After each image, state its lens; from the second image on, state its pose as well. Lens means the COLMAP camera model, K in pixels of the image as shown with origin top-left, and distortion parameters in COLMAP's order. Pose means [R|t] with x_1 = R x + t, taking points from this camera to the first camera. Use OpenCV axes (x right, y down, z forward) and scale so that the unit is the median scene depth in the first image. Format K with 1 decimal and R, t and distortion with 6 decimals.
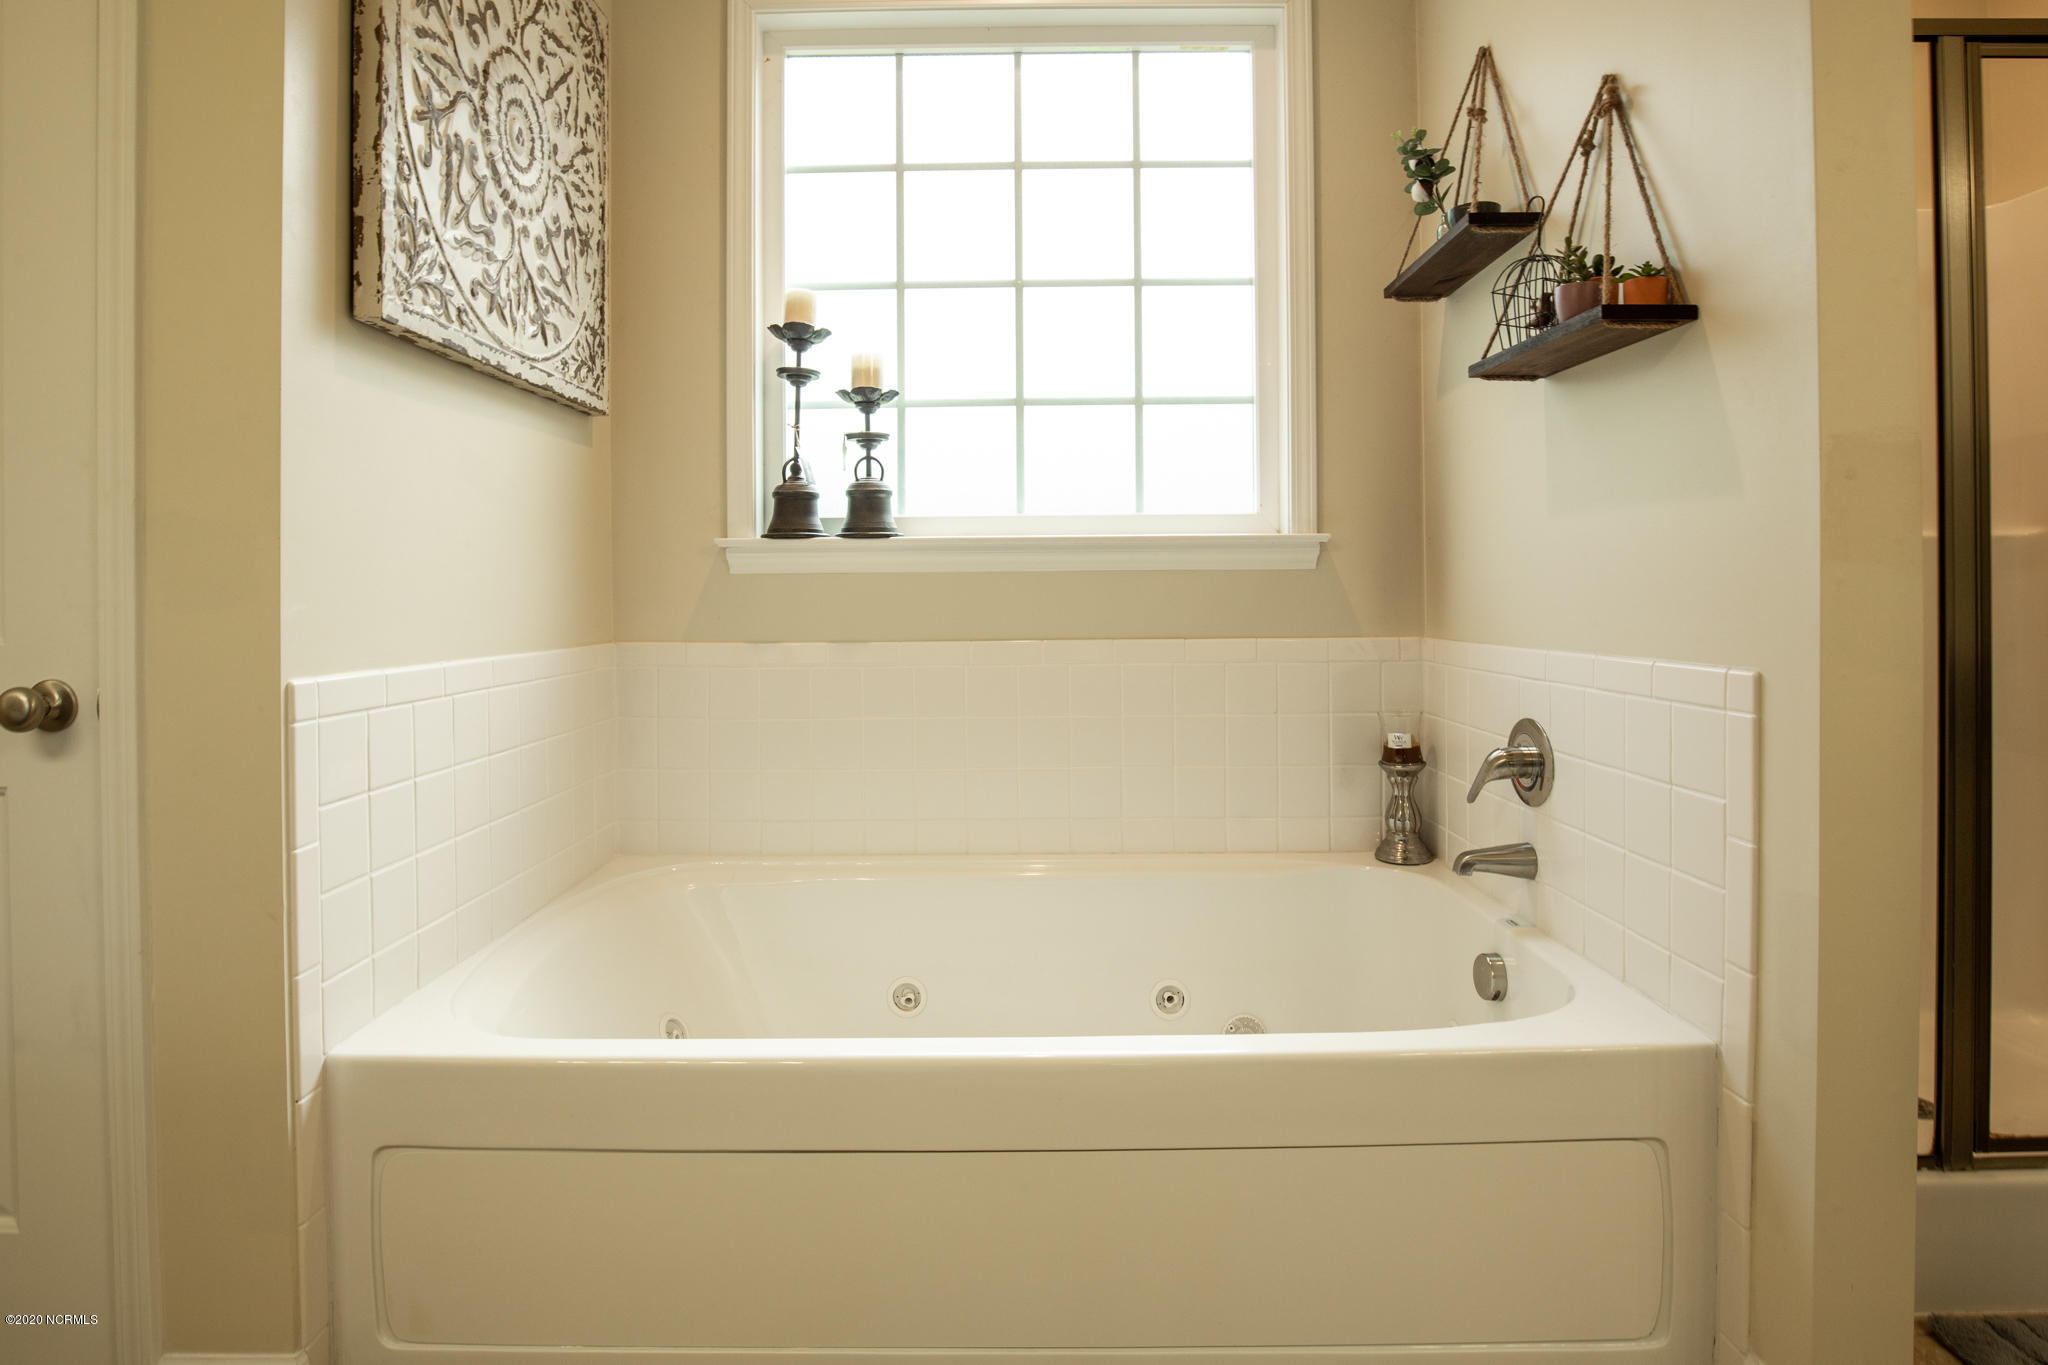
lens RADIAL K [[1143.5, 0, 1013.6], [0, 1143.5, 584.4], [0, 0, 1]] dist [-0.003837, -0.002284]
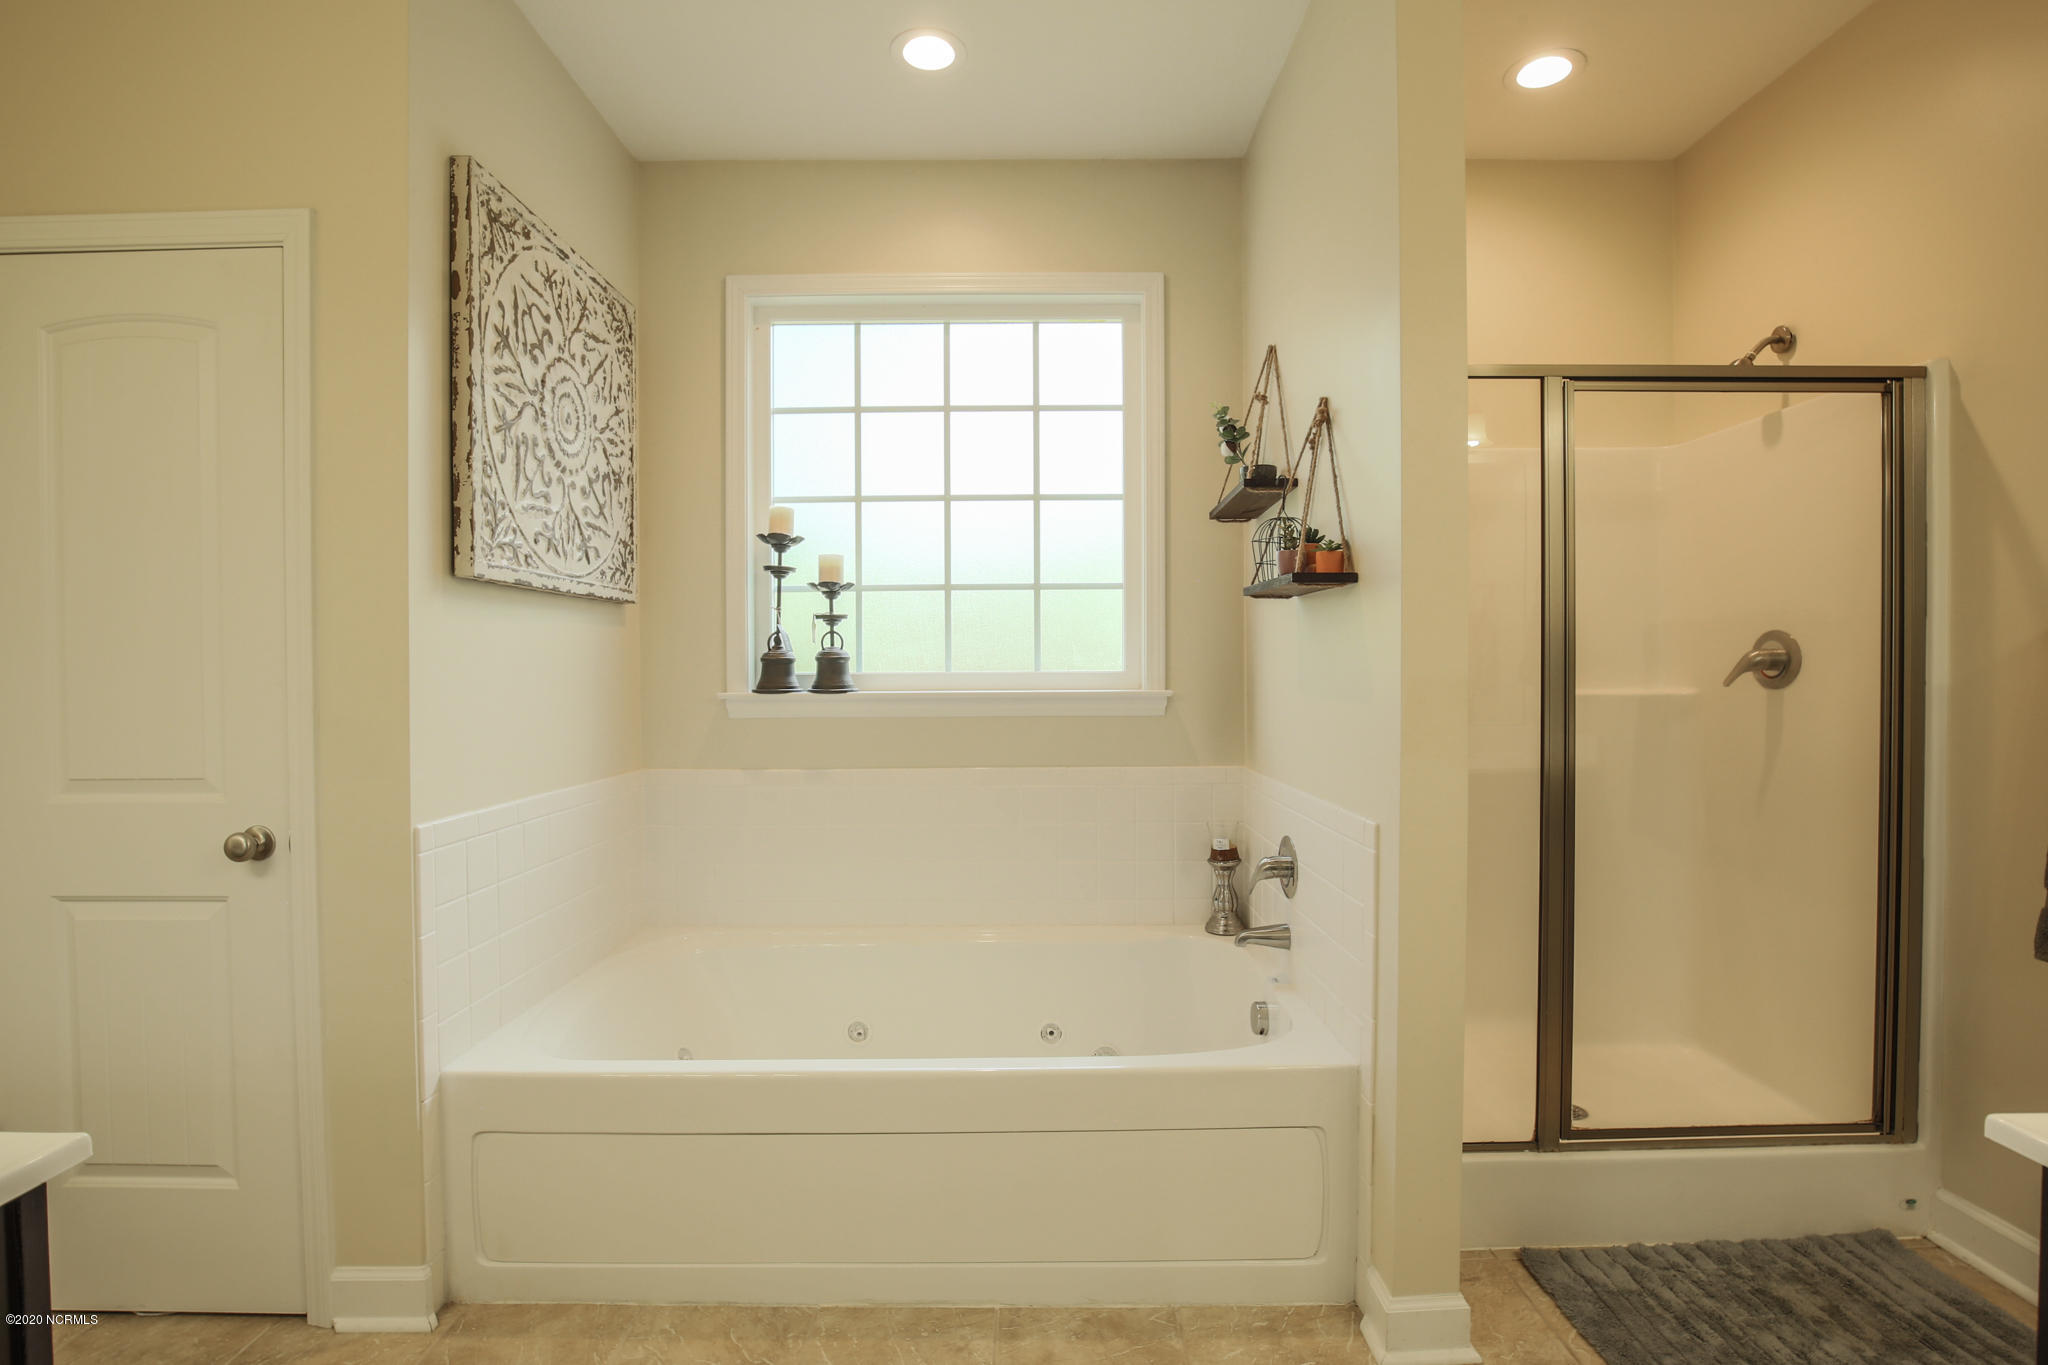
lens RADIAL K [[1035.1, 0, 1032.4], [0, 1035.1, 676.8], [0, 0, 1]] dist [0.000747, 0.000107]
pose [[0.999991, 0.002145, 0.003762, 0.128848], [-0.002221, 0.999792, 0.020290, -0.103664], [-0.003718, -0.020299, 0.999787, -0.269990]]
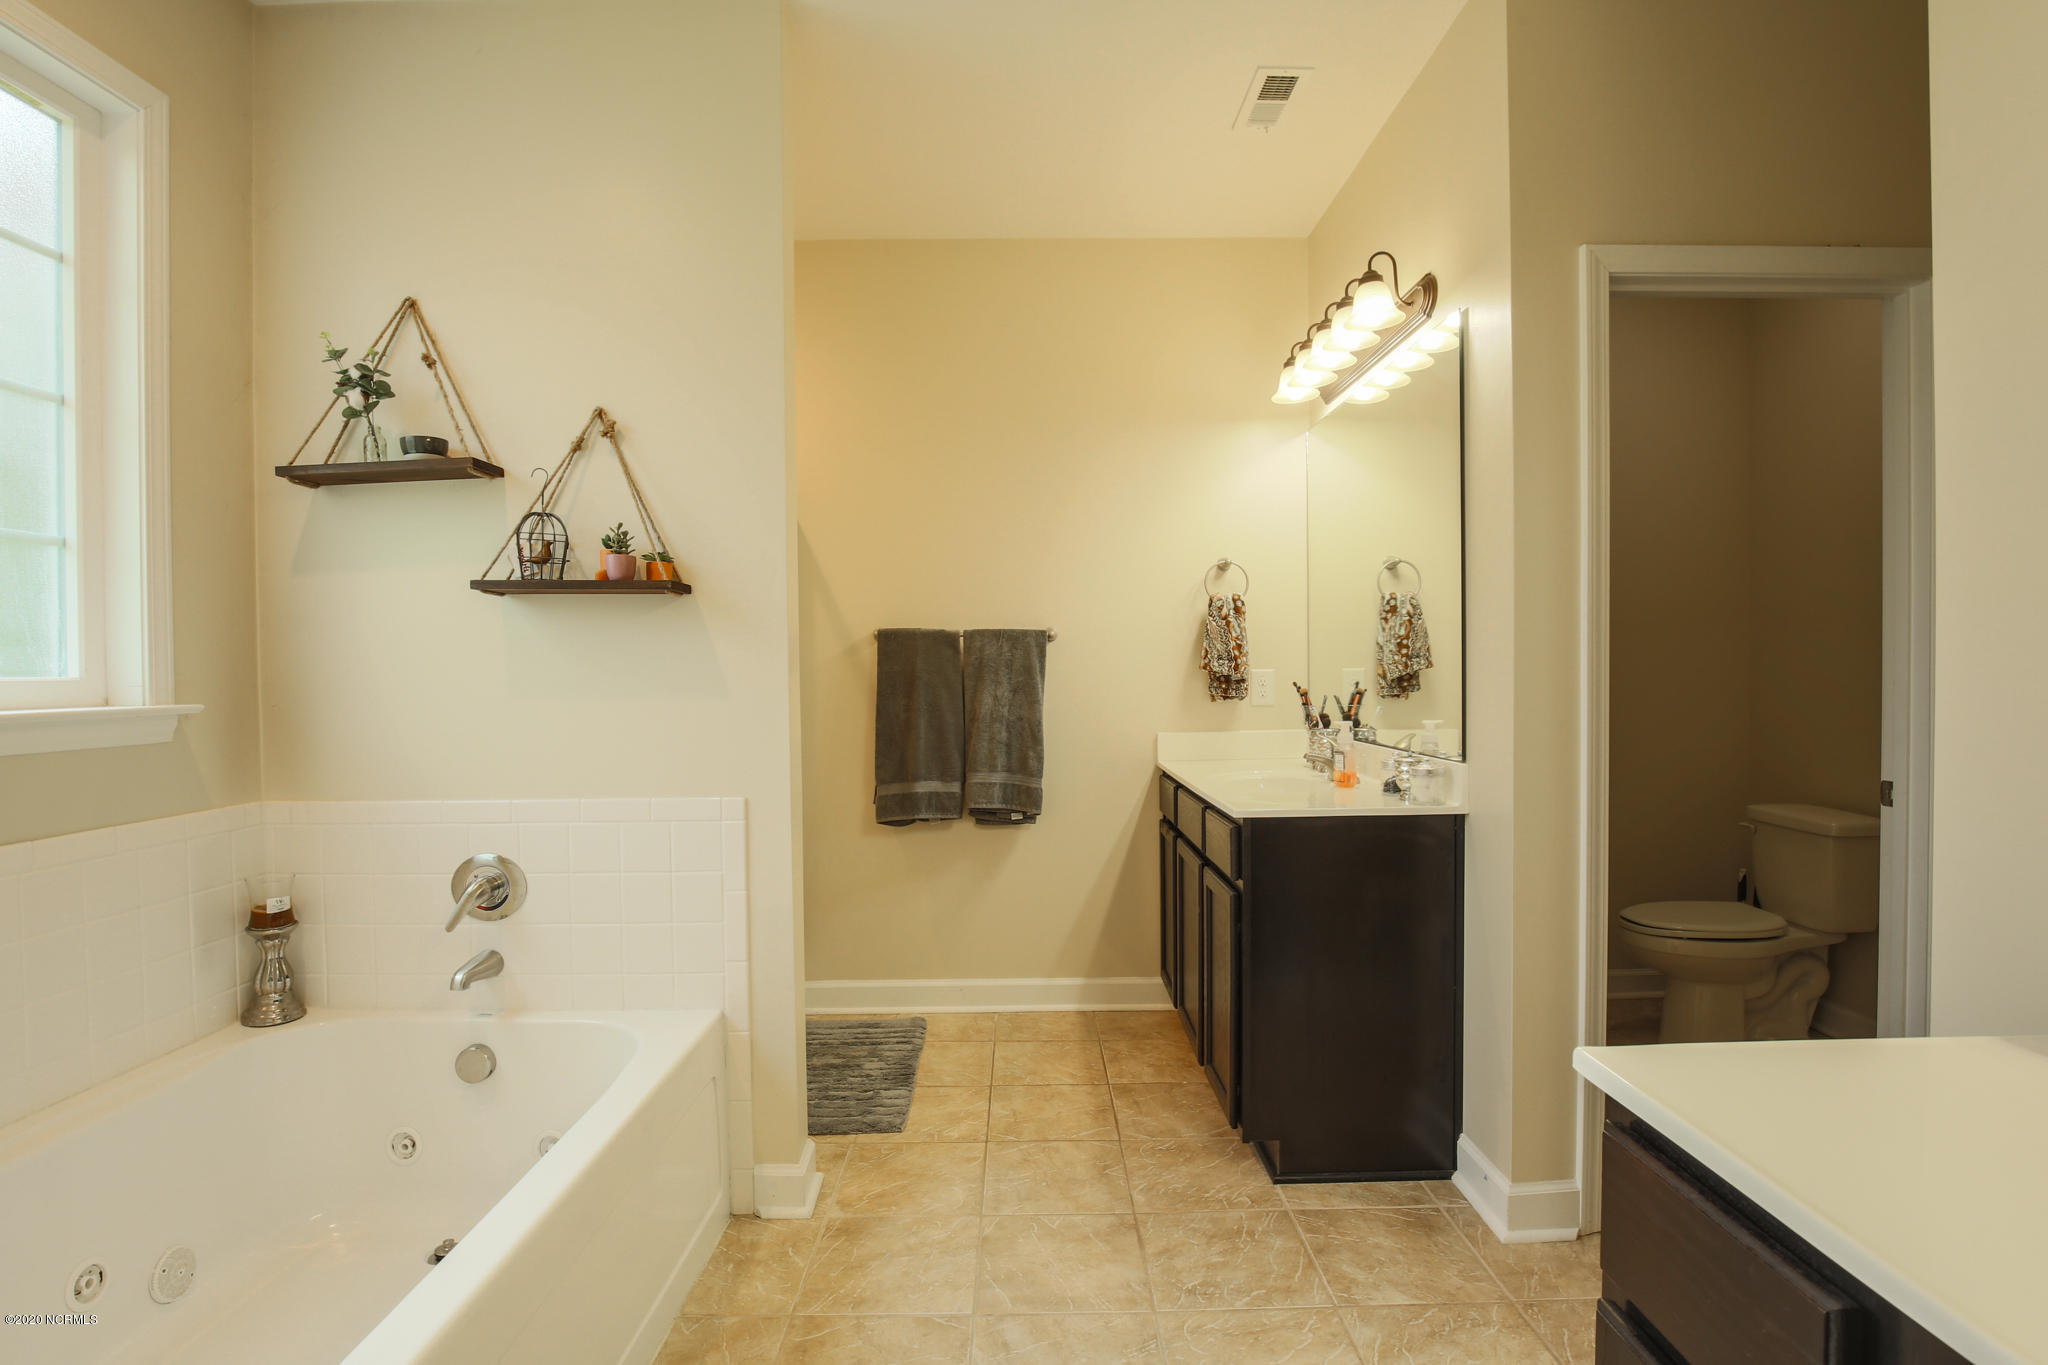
lens RADIAL K [[1050.1, 0, 1024.0], [0, 1050.1, 682.5], [0, 0, 1]] dist [-0.001740, -0.000099]
pose [[-0.005869, -0.008115, 0.999950, -0.728328], [-0.002178, 0.999965, 0.008102, -0.086710], [-0.999980, -0.002130, -0.005887, 0.397036]]
